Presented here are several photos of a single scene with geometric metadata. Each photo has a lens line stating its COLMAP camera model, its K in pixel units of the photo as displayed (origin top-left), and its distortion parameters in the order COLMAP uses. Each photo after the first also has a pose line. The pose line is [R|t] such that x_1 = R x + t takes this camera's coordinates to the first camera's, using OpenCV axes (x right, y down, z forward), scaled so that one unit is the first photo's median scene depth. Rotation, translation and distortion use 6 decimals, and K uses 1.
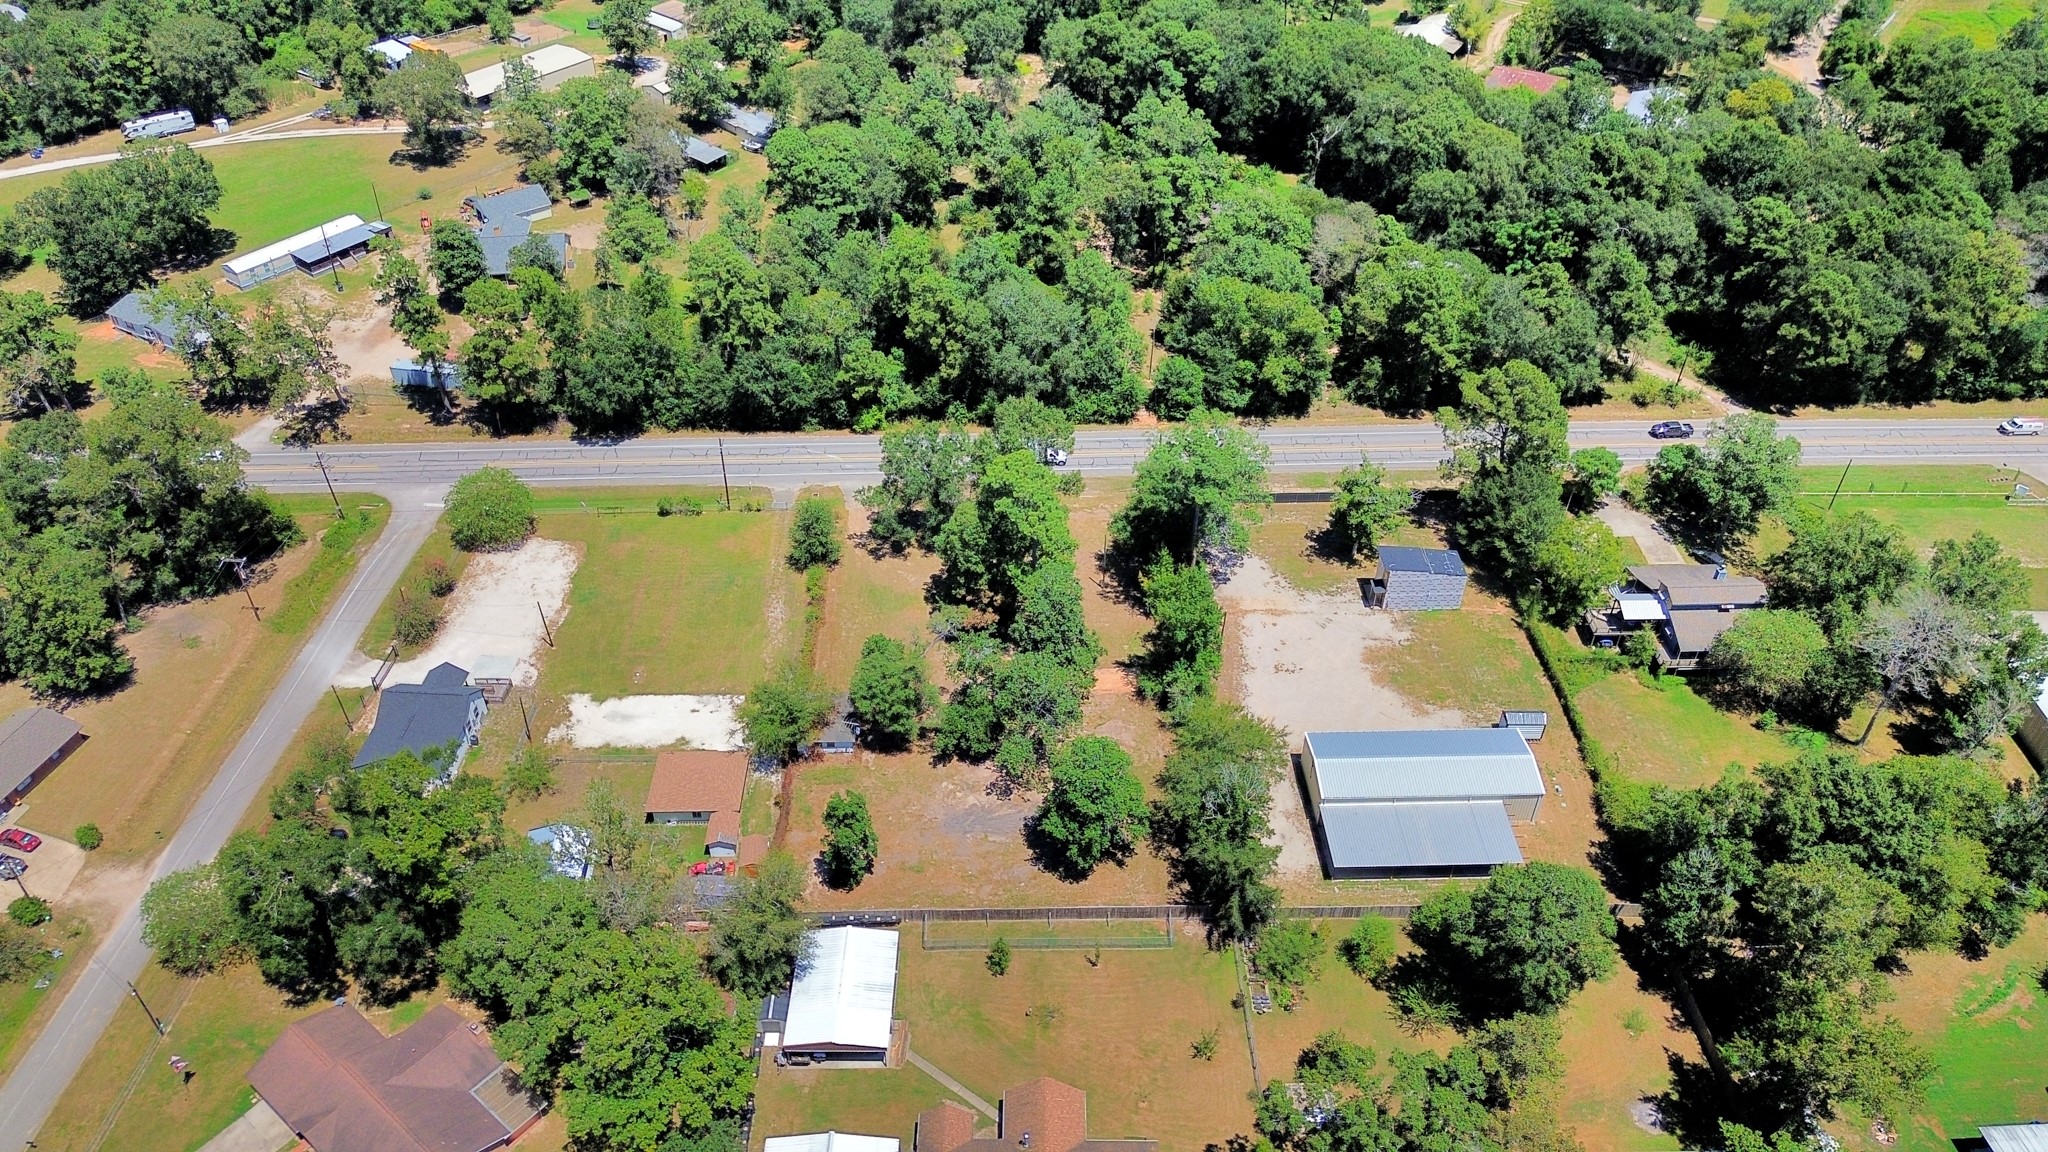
lens RADIAL K [[1457.9, 0, 1021.3], [0, 1457.9, 575.8], [0, 0, 1]] dist [0.068985, -0.070319]
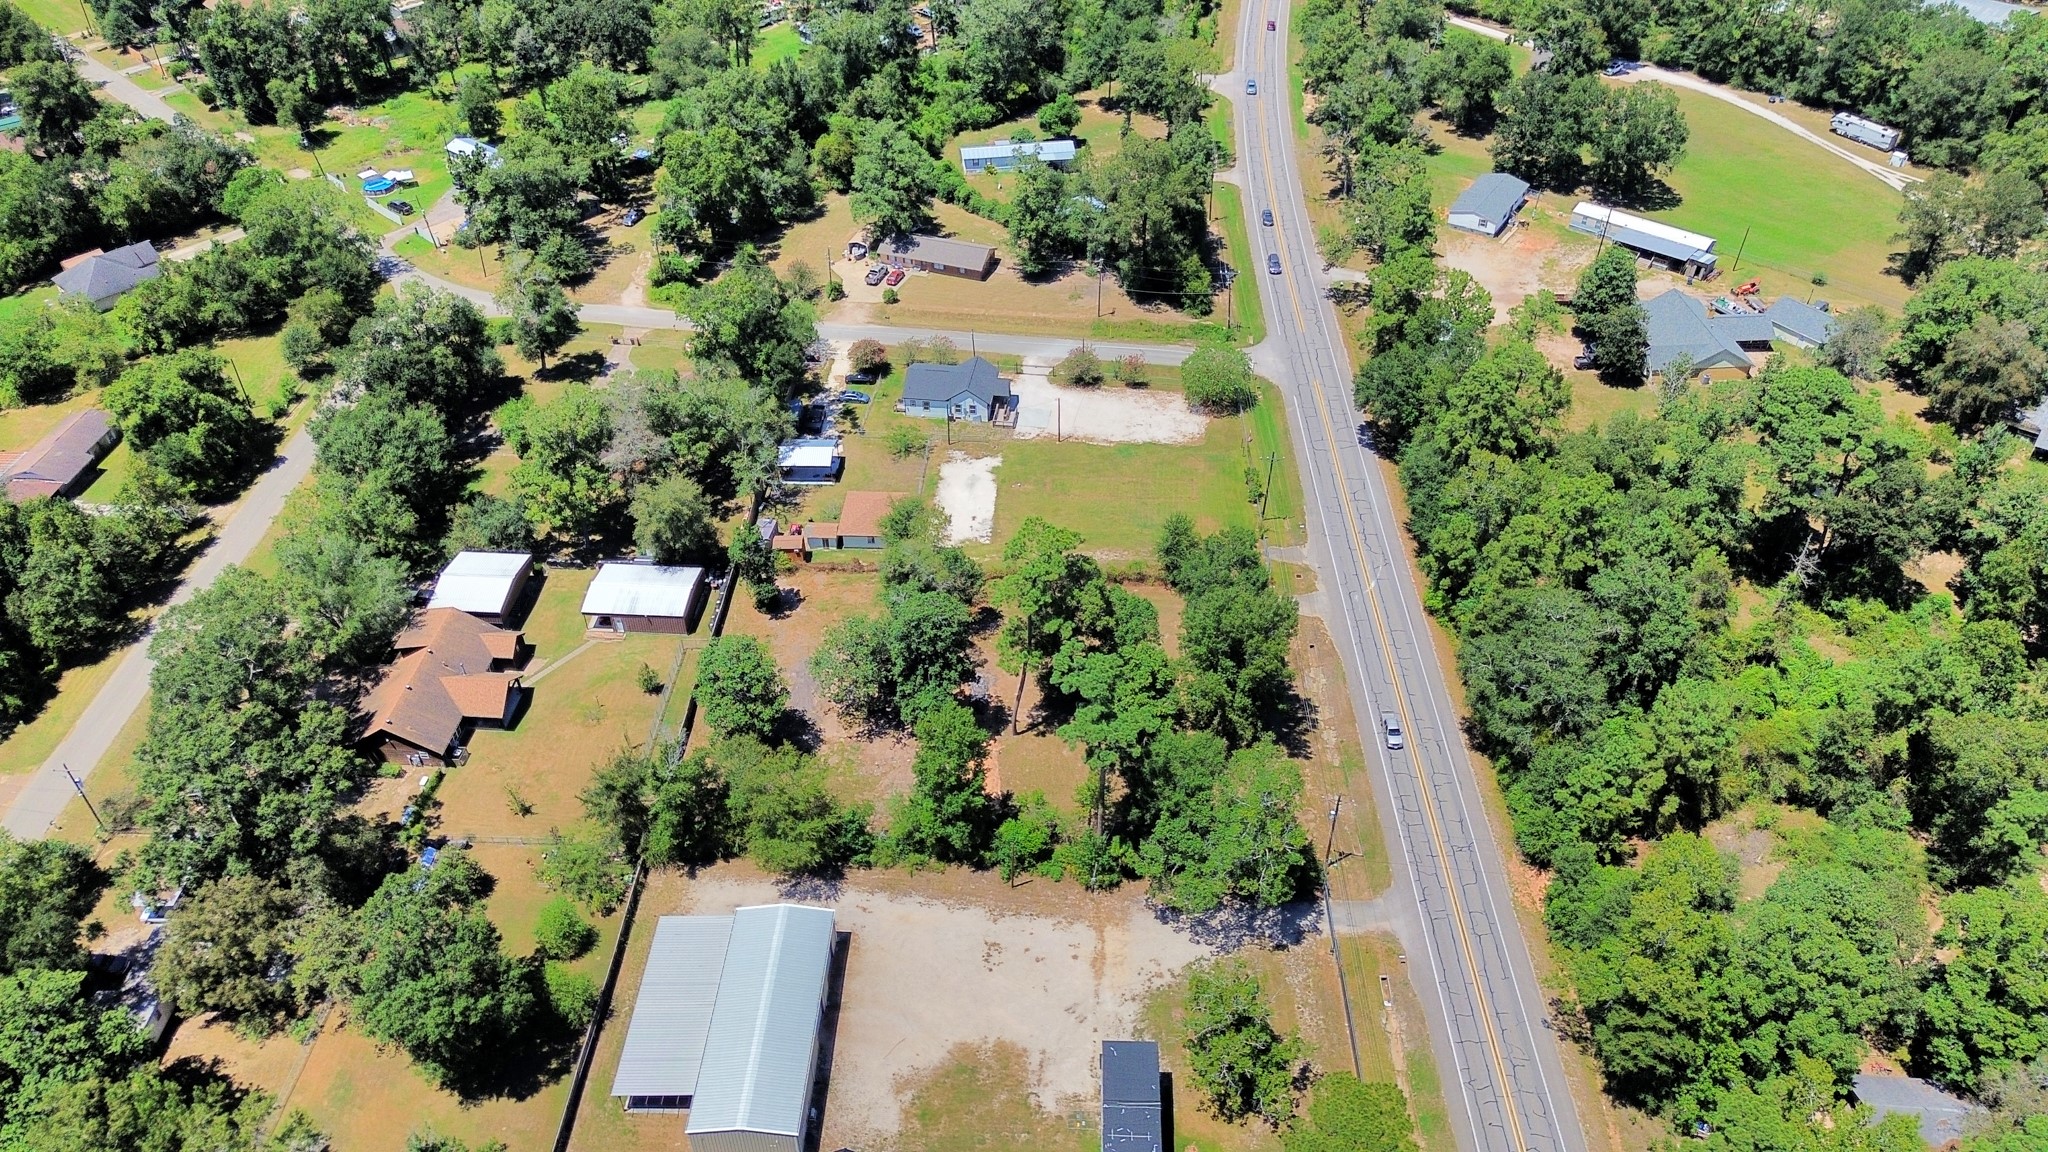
lens RADIAL K [[1457.9, 0, 1021.3], [0, 1457.9, 575.8], [0, 0, 1]] dist [0.068985, -0.070319]
pose [[-0.067302, 0.633369, -0.770918, 0.560535], [-0.628784, 0.572993, 0.525652, -0.413201], [0.774662, 0.520118, 0.359689, 0.498470]]
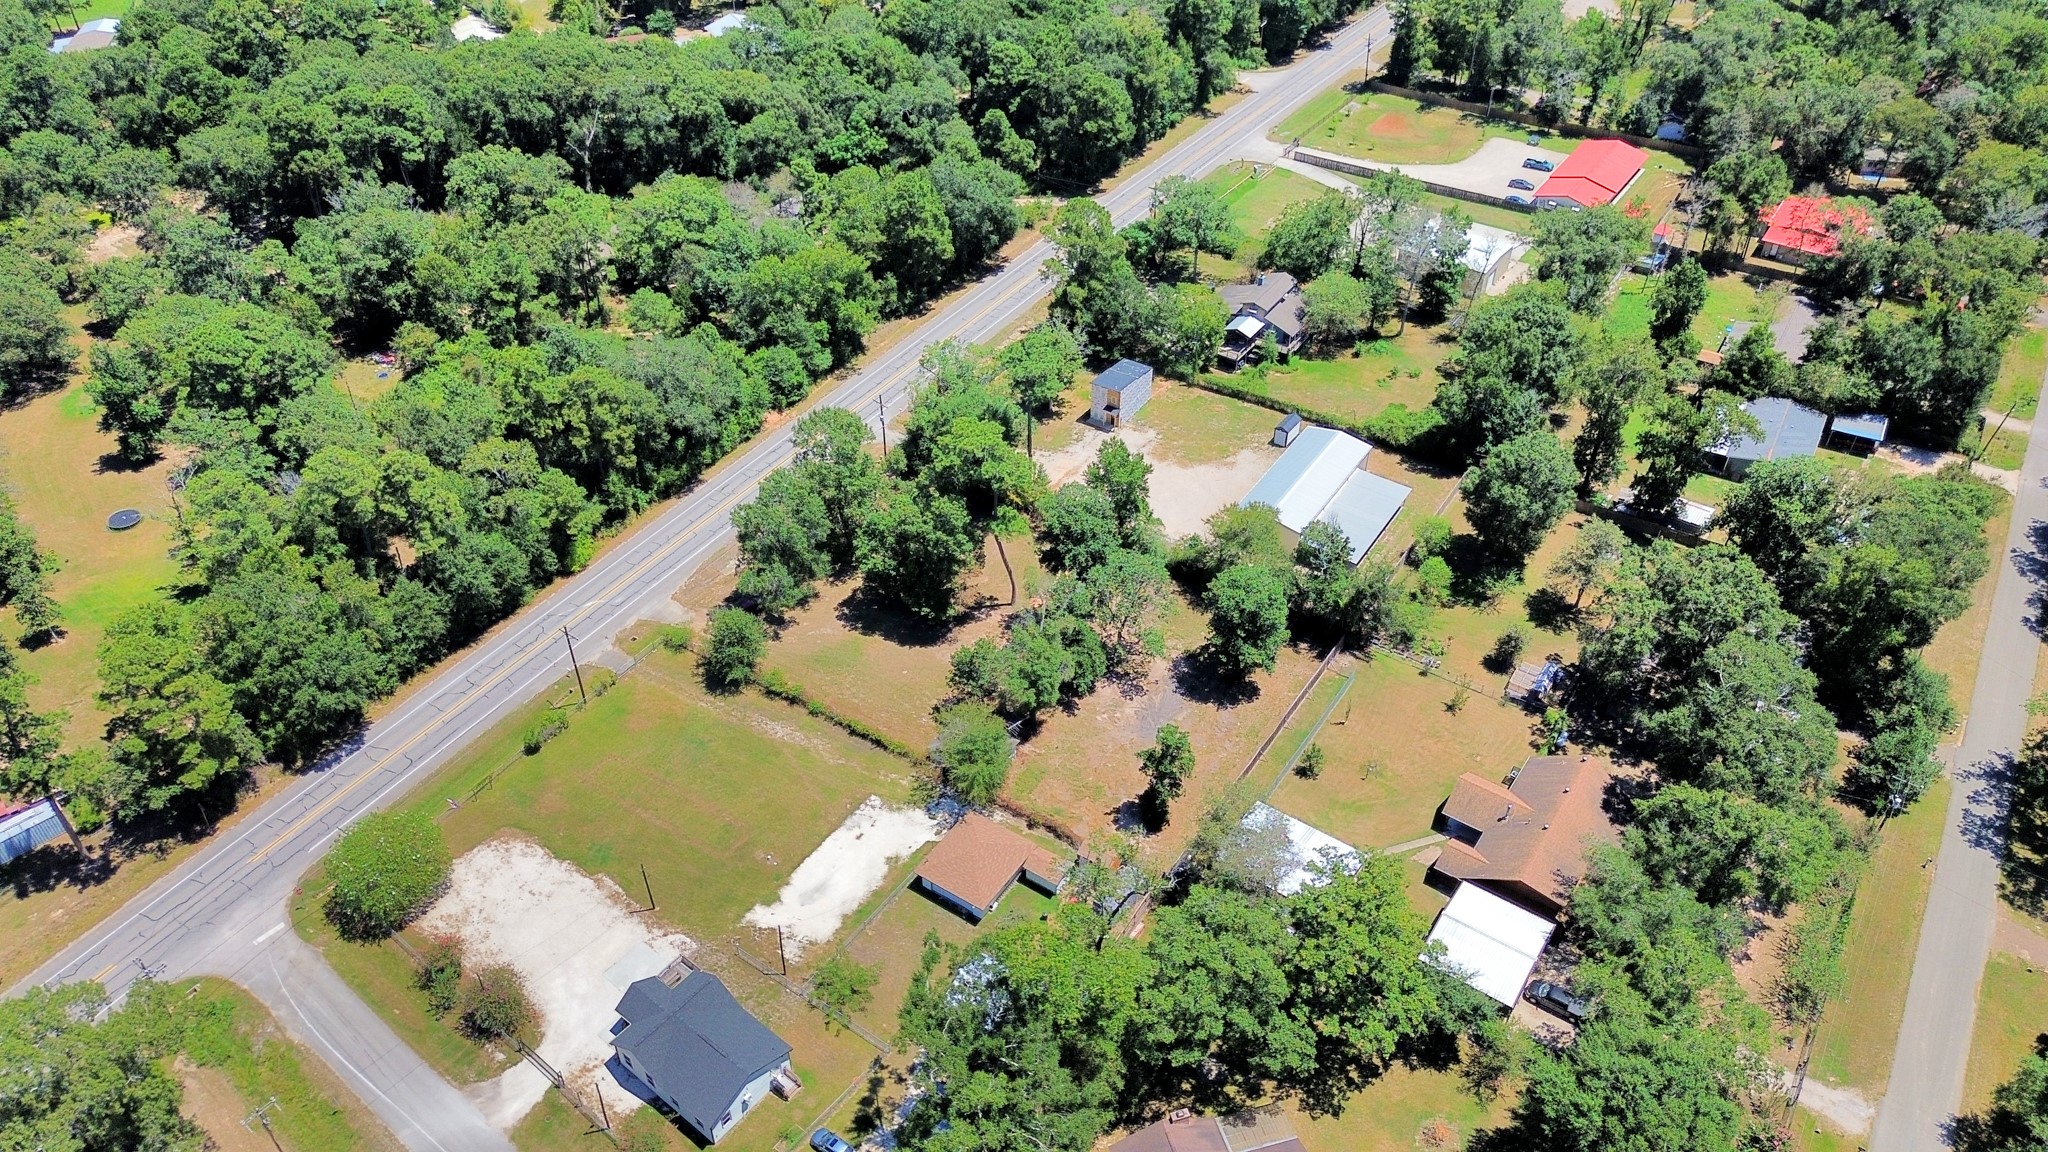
lens RADIAL K [[1456.7, 0, 1024.2], [0, 1456.7, 572.1], [0, 0, 1]] dist [0.069657, -0.062483]
pose [[0.570889, -0.522074, 0.633659, -0.517933], [0.521660, 0.826630, 0.211079, -0.144457], [-0.634000, 0.210052, 0.744259, 0.173726]]
